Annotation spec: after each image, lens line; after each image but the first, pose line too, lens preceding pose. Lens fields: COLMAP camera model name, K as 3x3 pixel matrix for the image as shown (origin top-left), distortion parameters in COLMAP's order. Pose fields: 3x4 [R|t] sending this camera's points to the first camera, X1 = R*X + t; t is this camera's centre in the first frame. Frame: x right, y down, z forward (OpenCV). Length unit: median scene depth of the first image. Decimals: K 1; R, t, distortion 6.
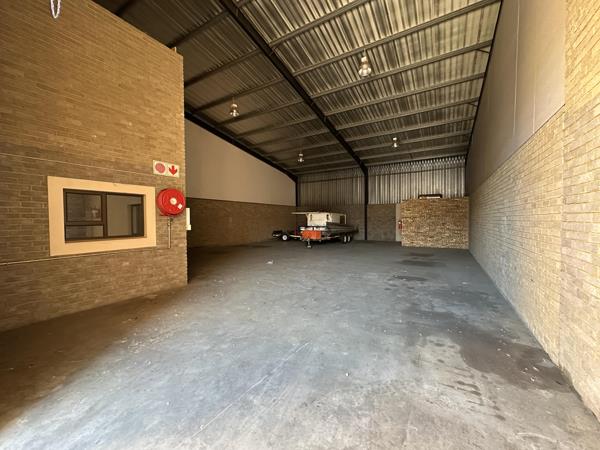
lens RADIAL K [[239.3, 0, 296.4], [0, 239.3, 224.5], [0, 0, 1]] dist [-0.001014, -0.000185]
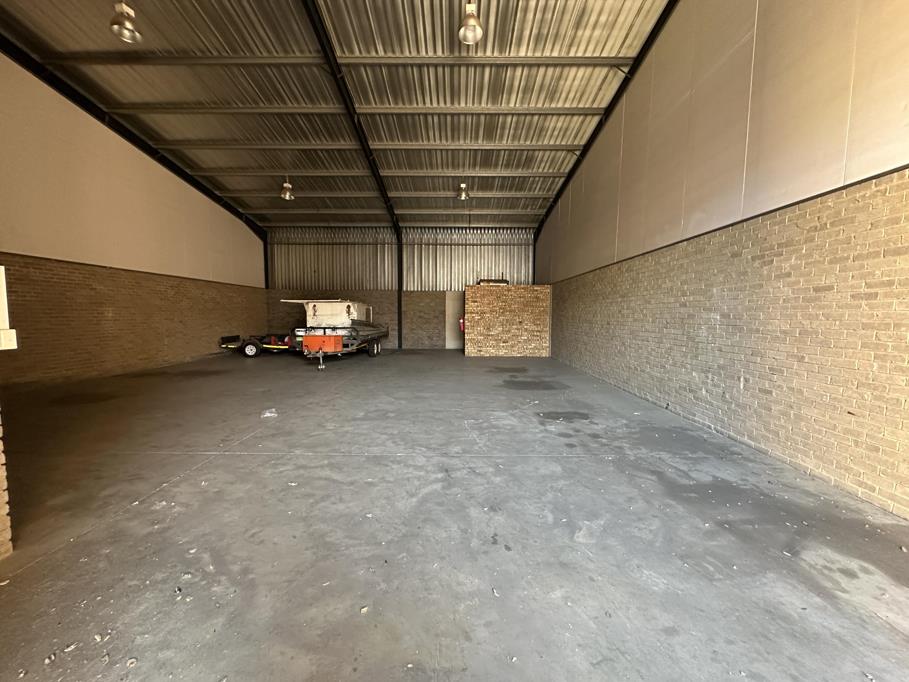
lens RADIAL K [[362.6, 0, 449.0], [0, 362.6, 340.3], [0, 0, 1]] dist [-0.001014, -0.000185]
pose [[0.854666, -0.026381, 0.518507, -0.124975], [0.000945, 0.998786, 0.049259, -0.003412], [-0.519177, -0.041610, 0.853653, 0.211777]]
